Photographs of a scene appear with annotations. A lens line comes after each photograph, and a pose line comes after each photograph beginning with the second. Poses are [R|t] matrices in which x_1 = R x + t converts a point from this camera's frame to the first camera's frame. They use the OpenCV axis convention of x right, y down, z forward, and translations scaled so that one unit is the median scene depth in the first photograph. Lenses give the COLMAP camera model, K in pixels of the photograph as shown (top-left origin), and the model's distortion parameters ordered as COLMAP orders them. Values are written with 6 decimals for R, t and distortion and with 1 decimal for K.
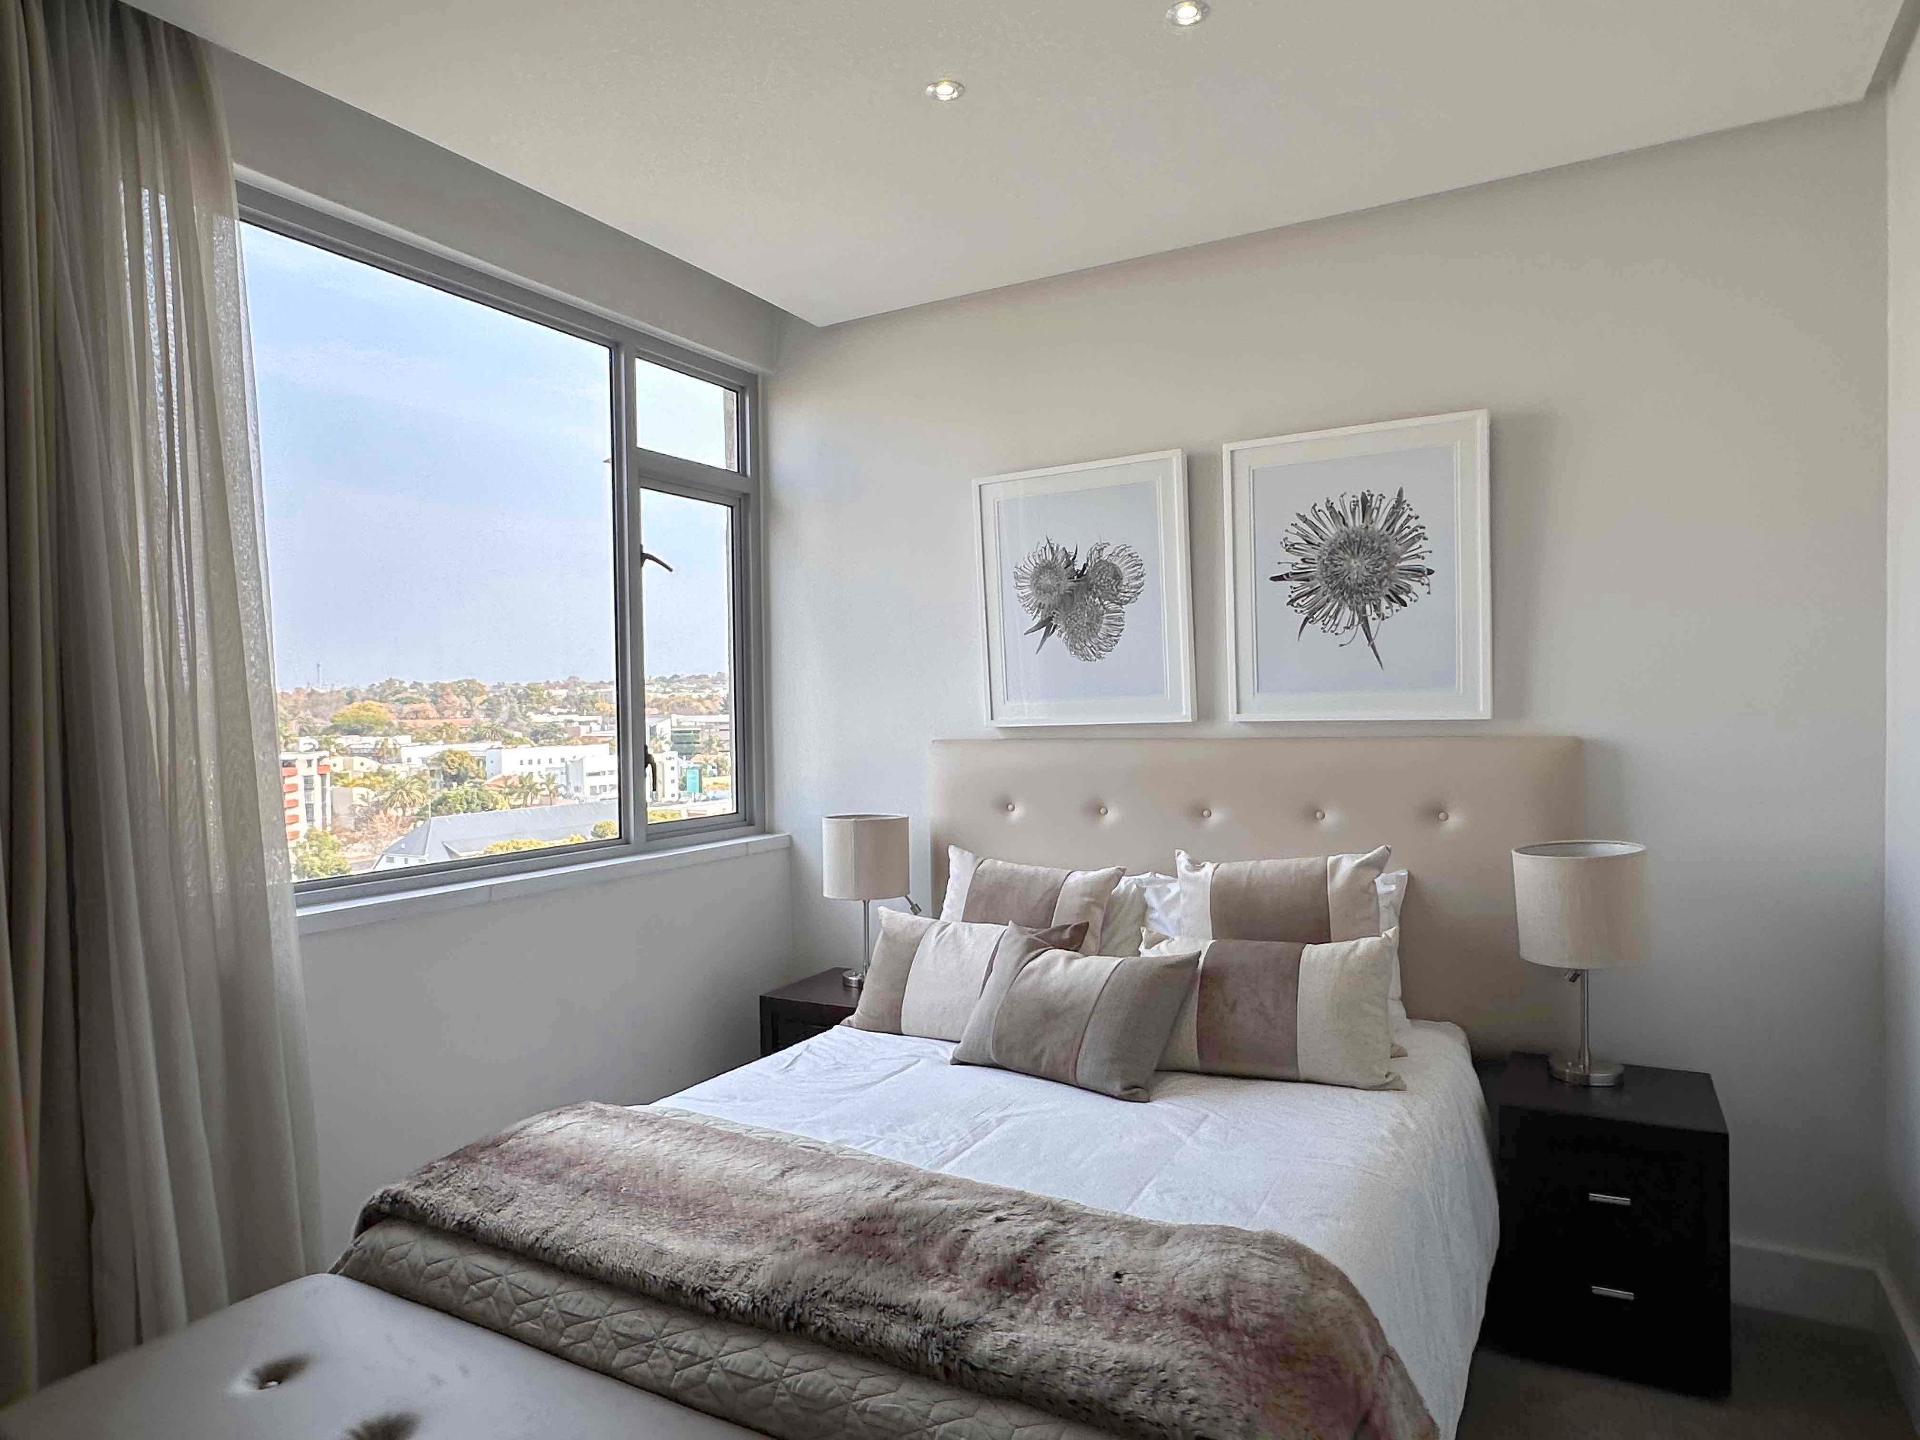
lens RADIAL K [[1166.8, 0, 954.8], [0, 1166.8, 724.7], [0, 0, 1]] dist [-0.004517, -0.001246]
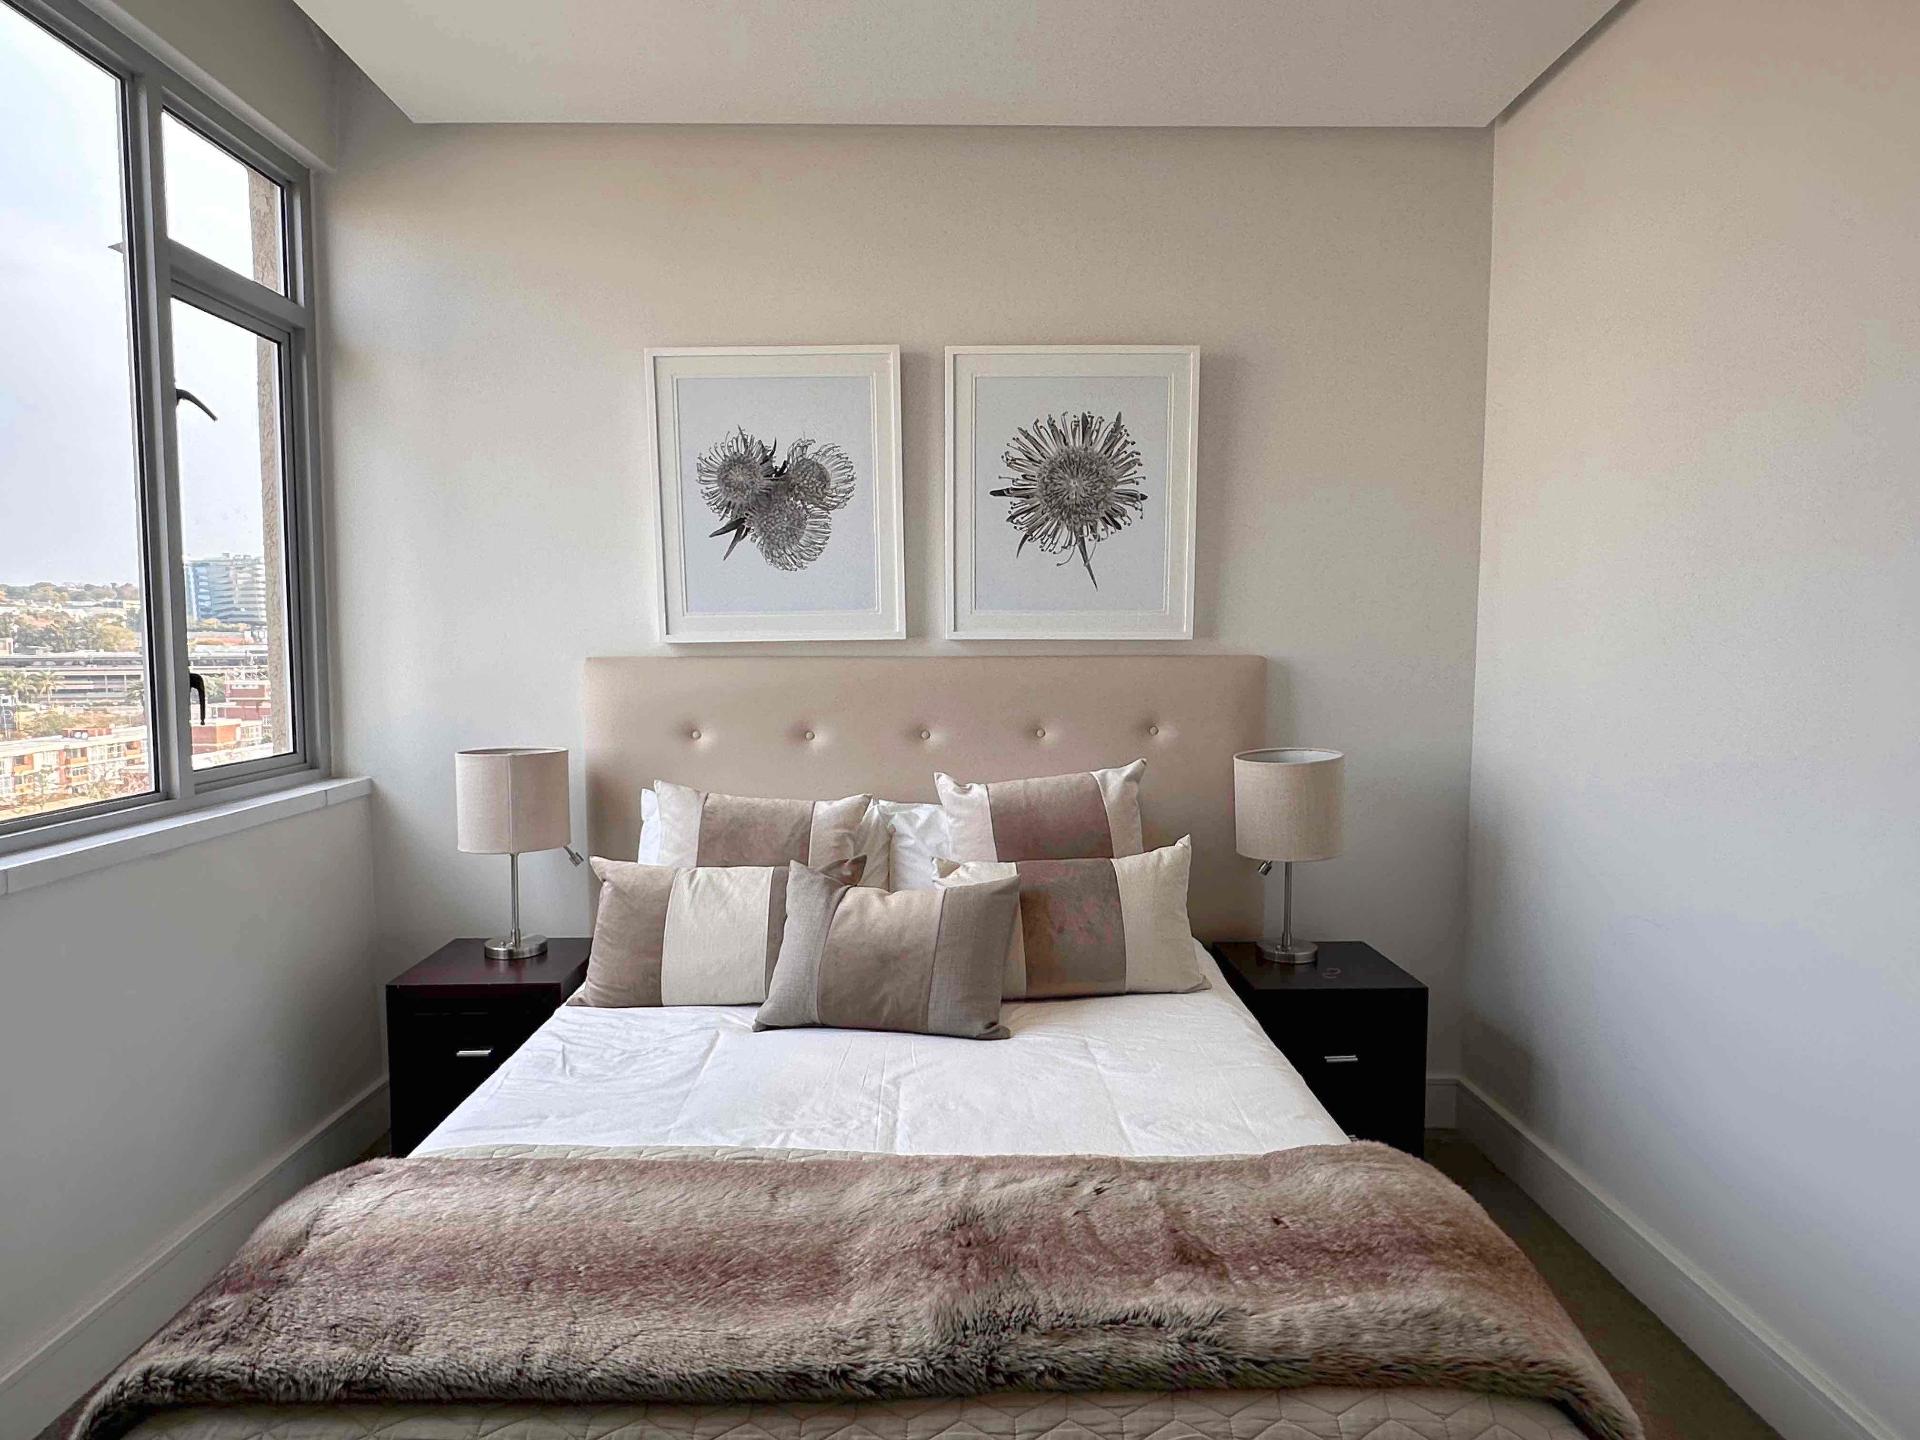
lens RADIAL K [[1169.1, 0, 960.0], [0, 1169.1, 720.0], [0, 0, 1]] dist [-0.000138, -0.001433]
pose [[0.864244, -0.018913, 0.502717, -0.259878], [-0.008754, 0.998576, 0.052617, 0.014049], [-0.502997, -0.049875, 0.862848, 0.167716]]
